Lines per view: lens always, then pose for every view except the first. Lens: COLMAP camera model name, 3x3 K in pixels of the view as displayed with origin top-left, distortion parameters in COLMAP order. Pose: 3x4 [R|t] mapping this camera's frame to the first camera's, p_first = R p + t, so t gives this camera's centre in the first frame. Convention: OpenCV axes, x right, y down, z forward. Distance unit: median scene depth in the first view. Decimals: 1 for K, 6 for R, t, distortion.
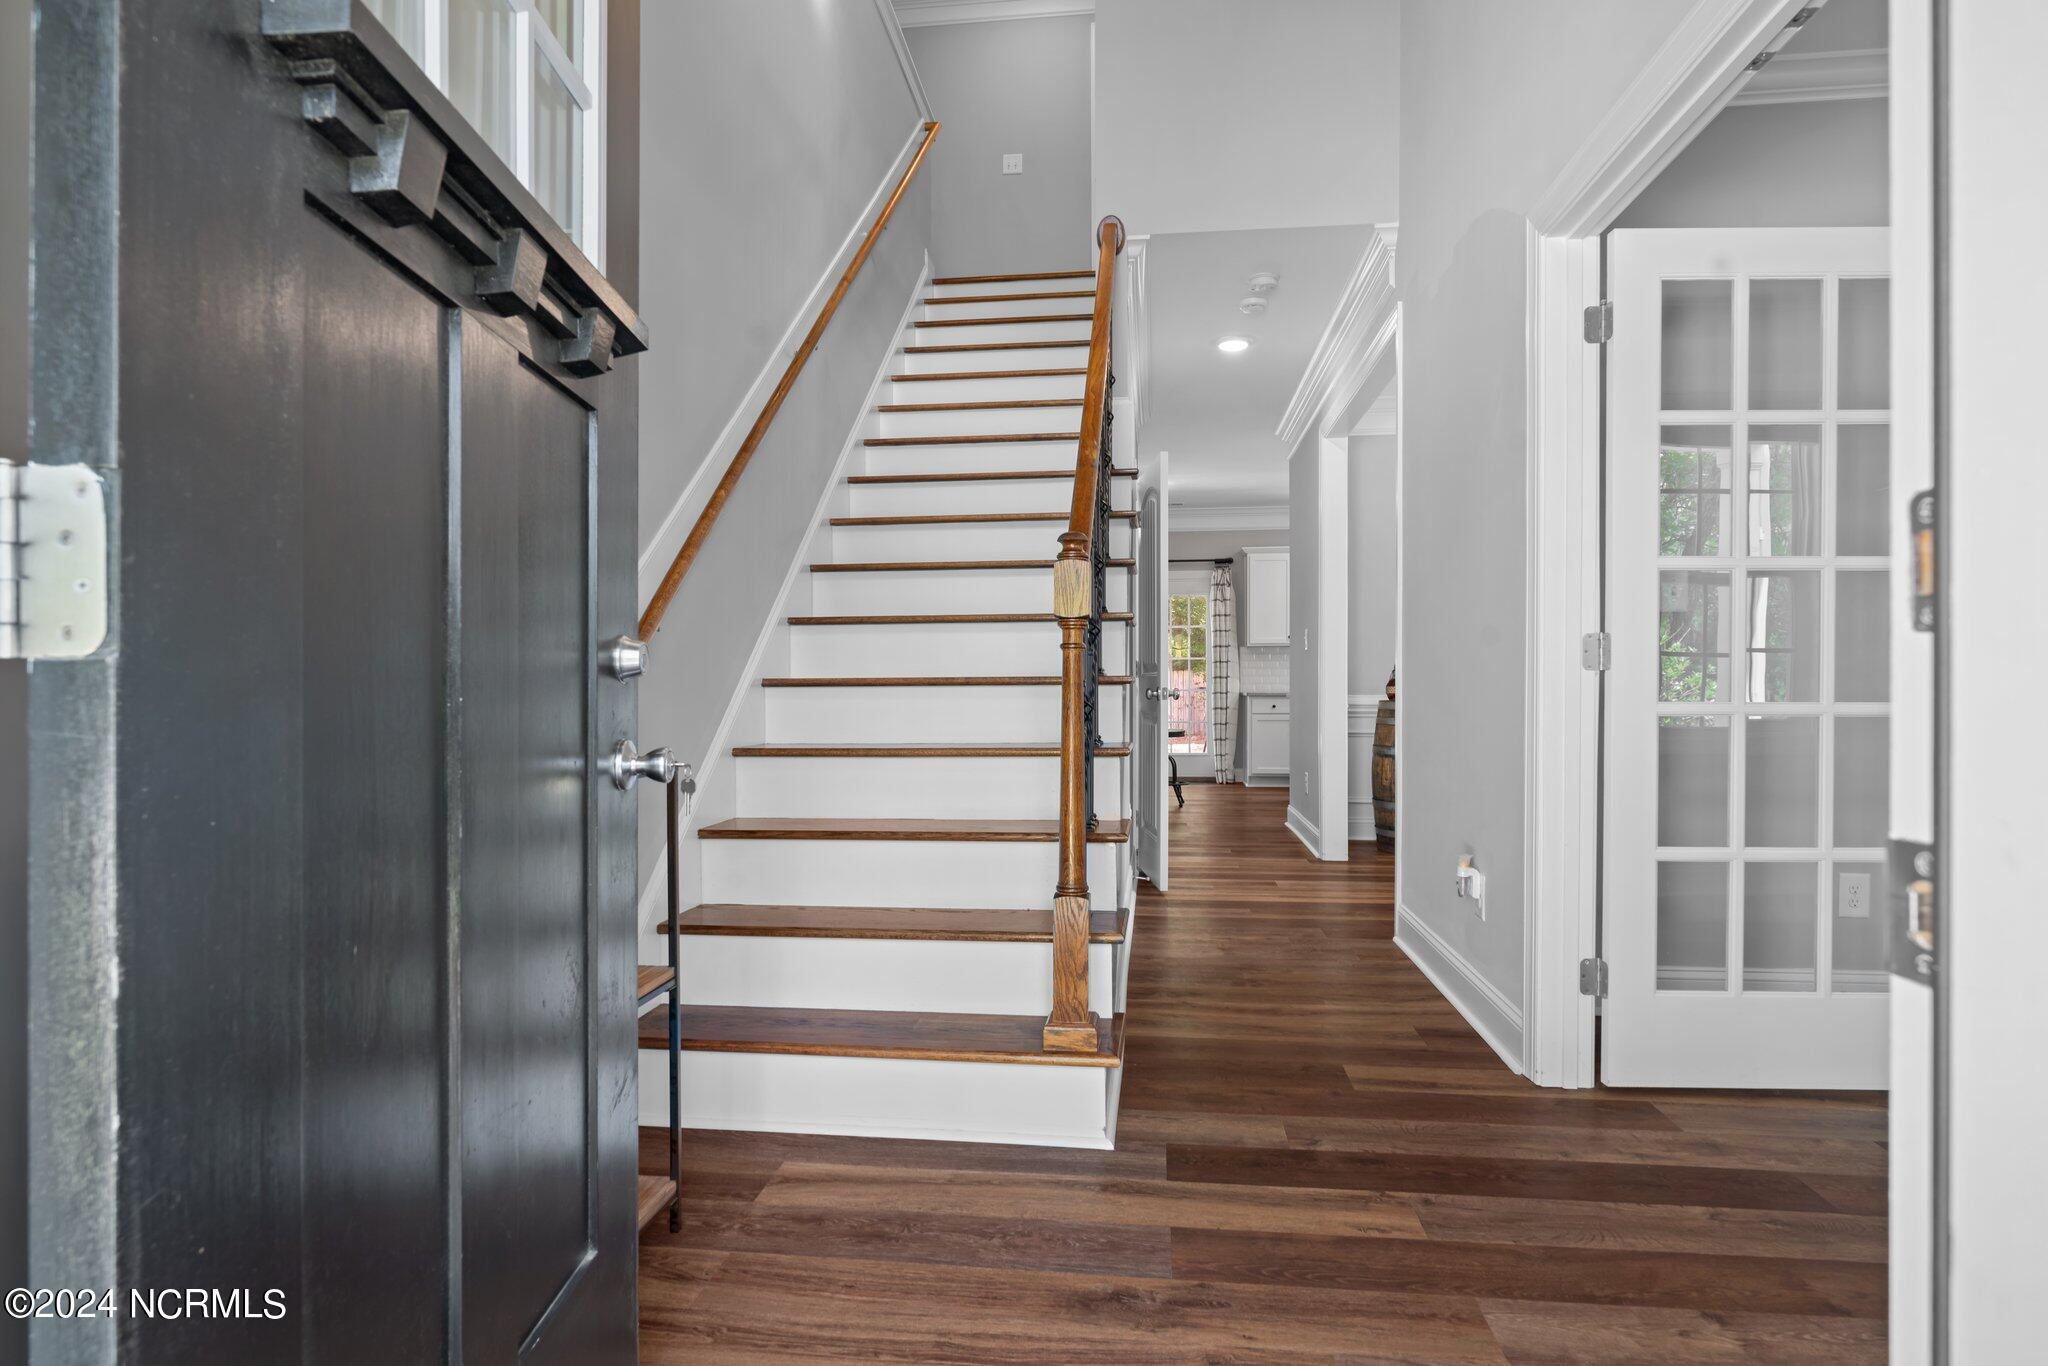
lens RADIAL K [[1105.7, 0, 1024.0], [0, 1105.7, 683.0], [0, 0, 1]] dist [0.004109, 0.000815]
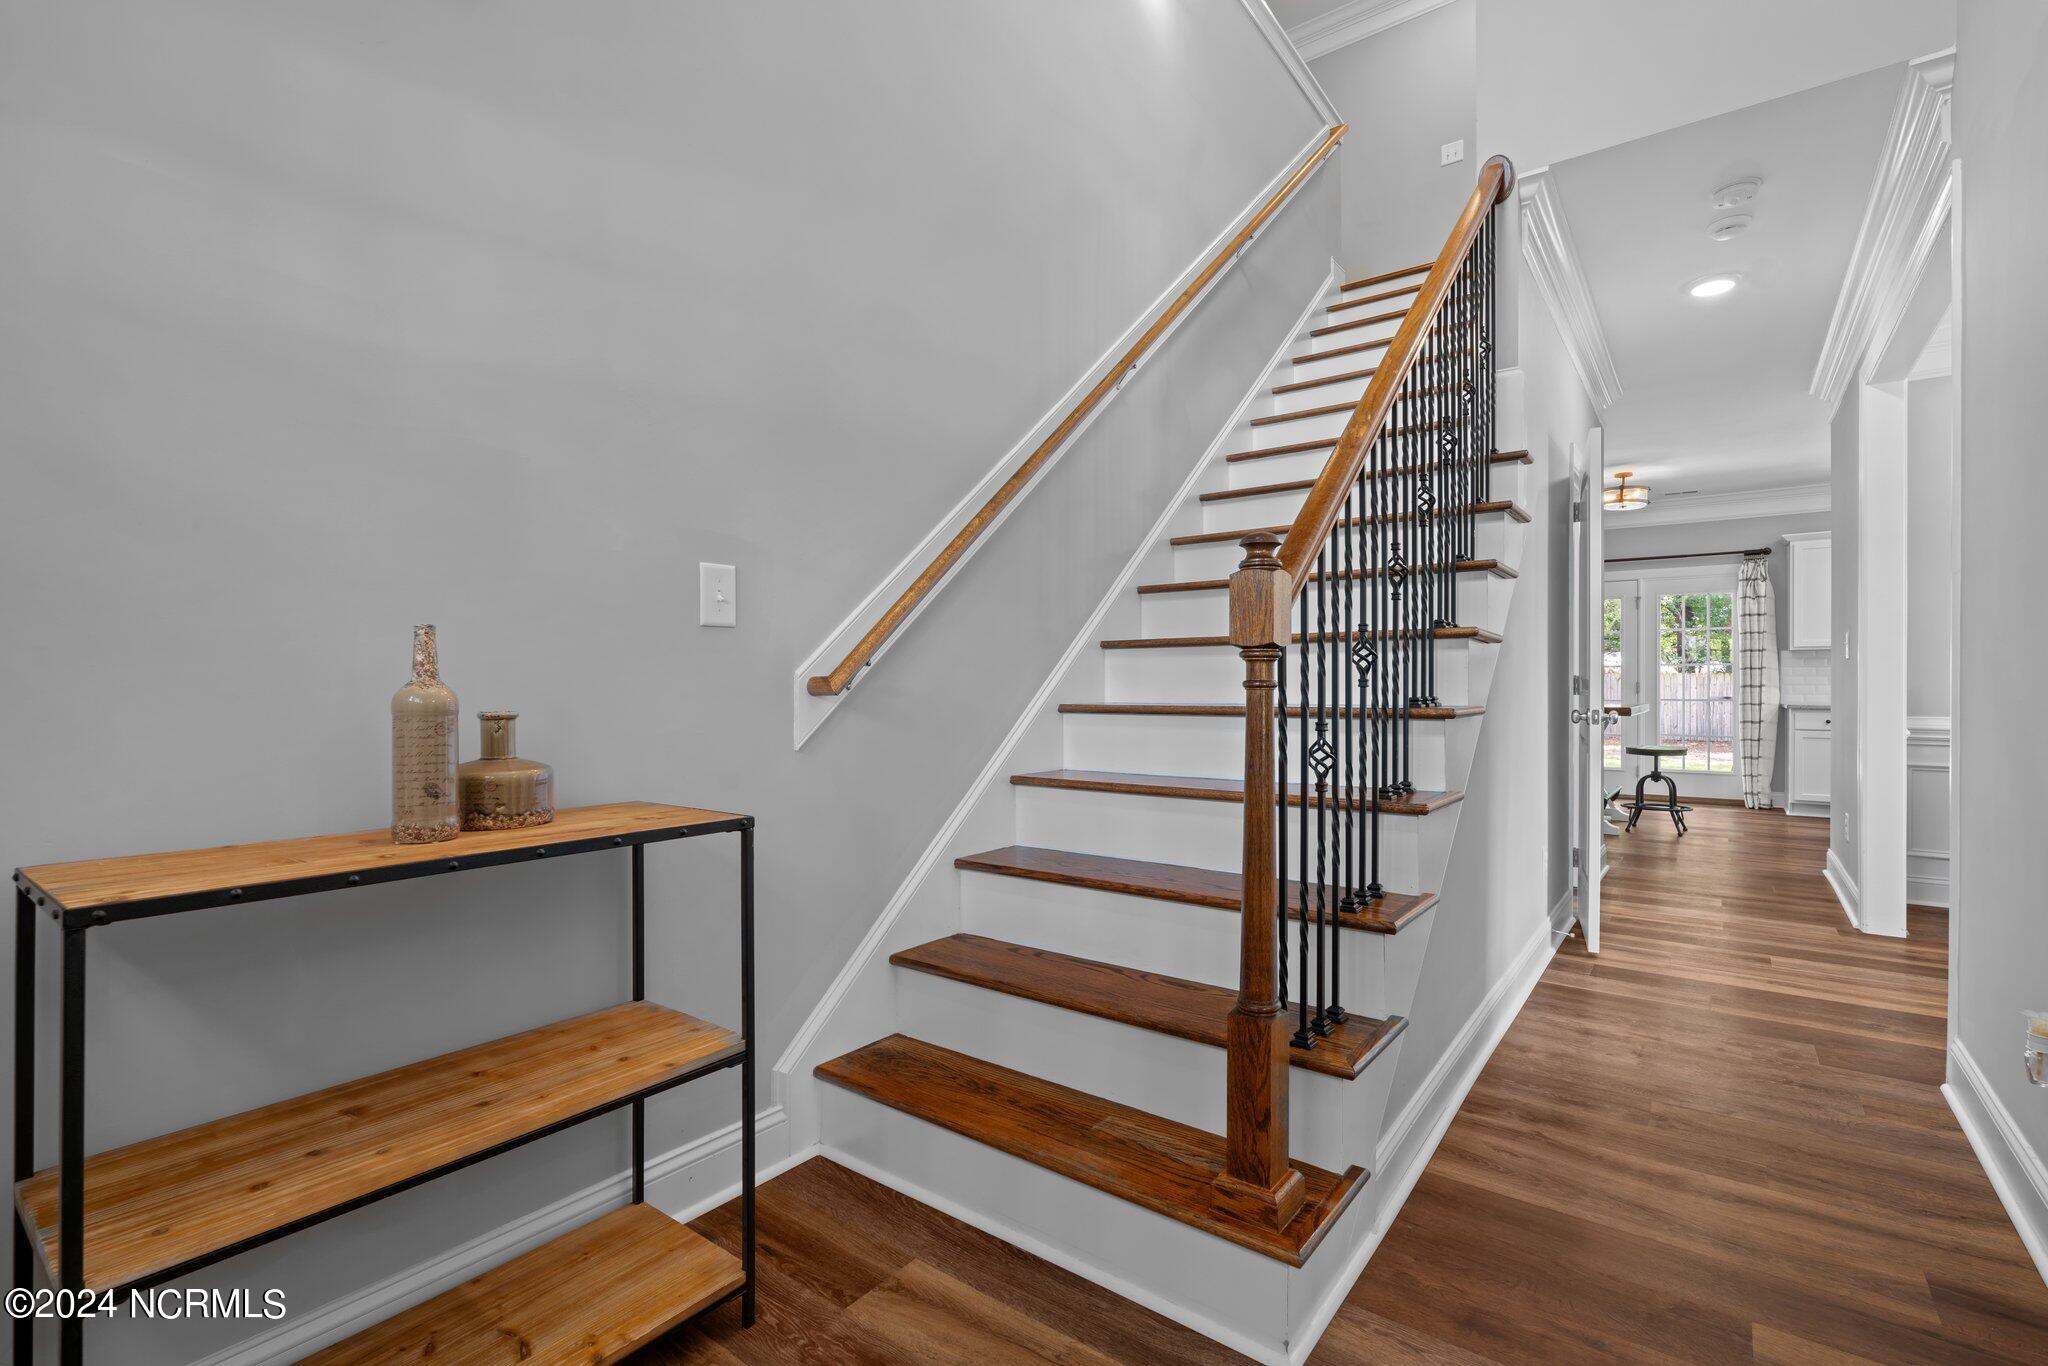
lens RADIAL K [[926.1, 0, 1024.0], [0, 926.1, 683.0], [0, 0, 1]] dist [-0.003038, 0.000457]
pose [[0.863407, 0.002861, -0.504499, 0.093831], [-0.001952, 0.999995, 0.002331, -0.015163], [0.504504, -0.001028, 0.863409, 0.155065]]
